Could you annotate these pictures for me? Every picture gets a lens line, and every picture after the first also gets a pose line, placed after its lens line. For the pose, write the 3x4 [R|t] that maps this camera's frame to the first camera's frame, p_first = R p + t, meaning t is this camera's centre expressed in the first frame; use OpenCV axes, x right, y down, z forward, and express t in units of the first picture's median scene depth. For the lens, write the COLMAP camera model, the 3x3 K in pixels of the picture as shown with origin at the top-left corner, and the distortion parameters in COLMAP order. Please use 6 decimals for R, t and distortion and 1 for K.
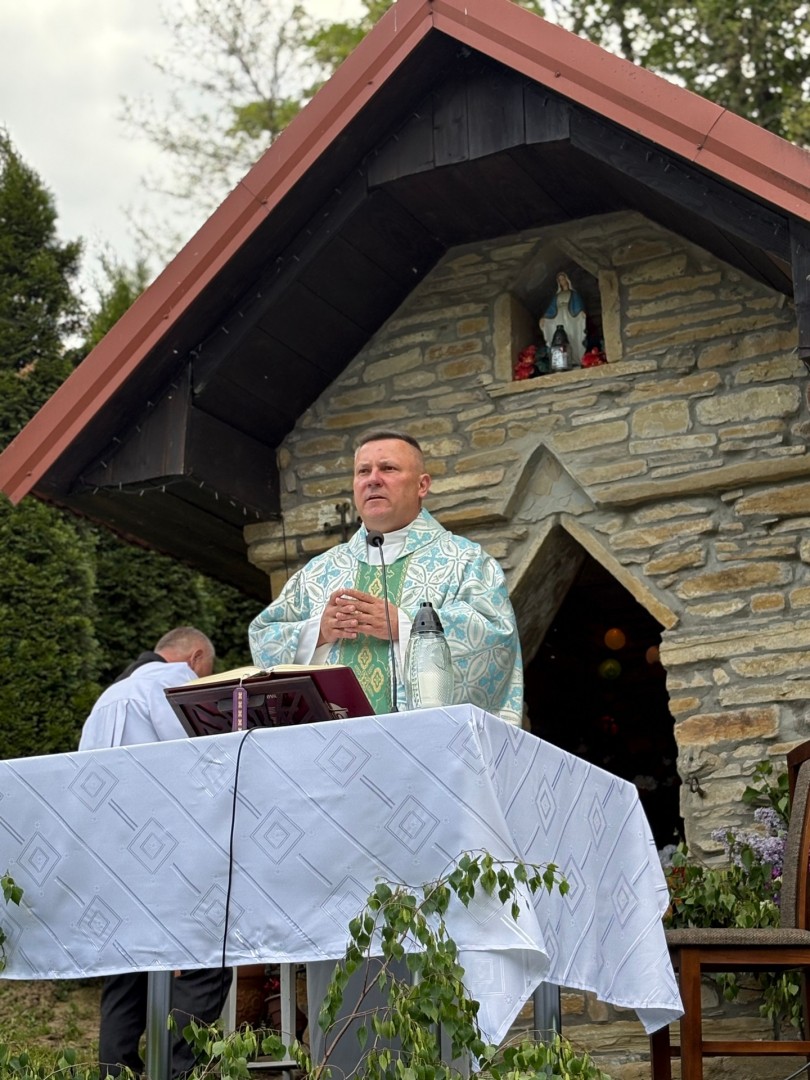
lens RADIAL K [[2306.1, 0, 400.3], [0, 2306.1, 522.7], [0, 0, 1]] dist [0.220805, 0.000000]
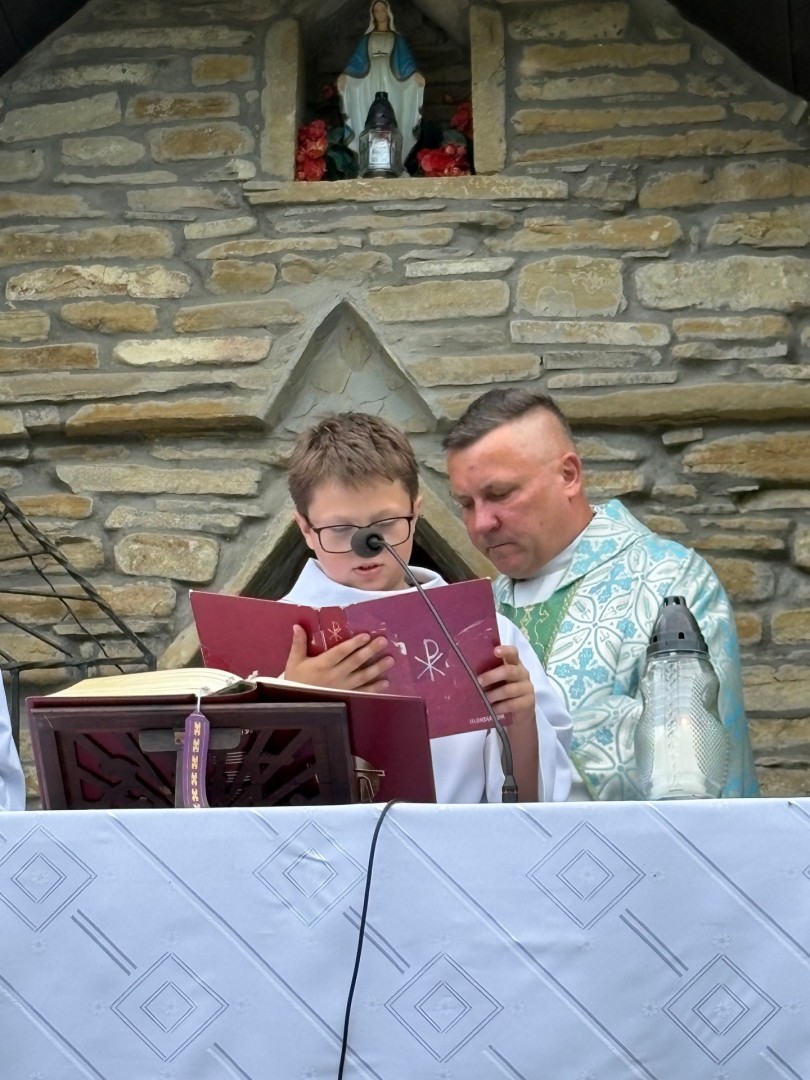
lens RADIAL K [[3948.0, 0, 402.5], [0, 3948.0, 516.2], [0, 0, 1]] dist [0.269364, 0.000000]
pose [[0.931381, 0.111844, 0.346440, -0.255991], [-0.119089, 0.992884, -0.000379, 0.016400], [-0.344017, -0.040904, 0.938072, 0.103938]]
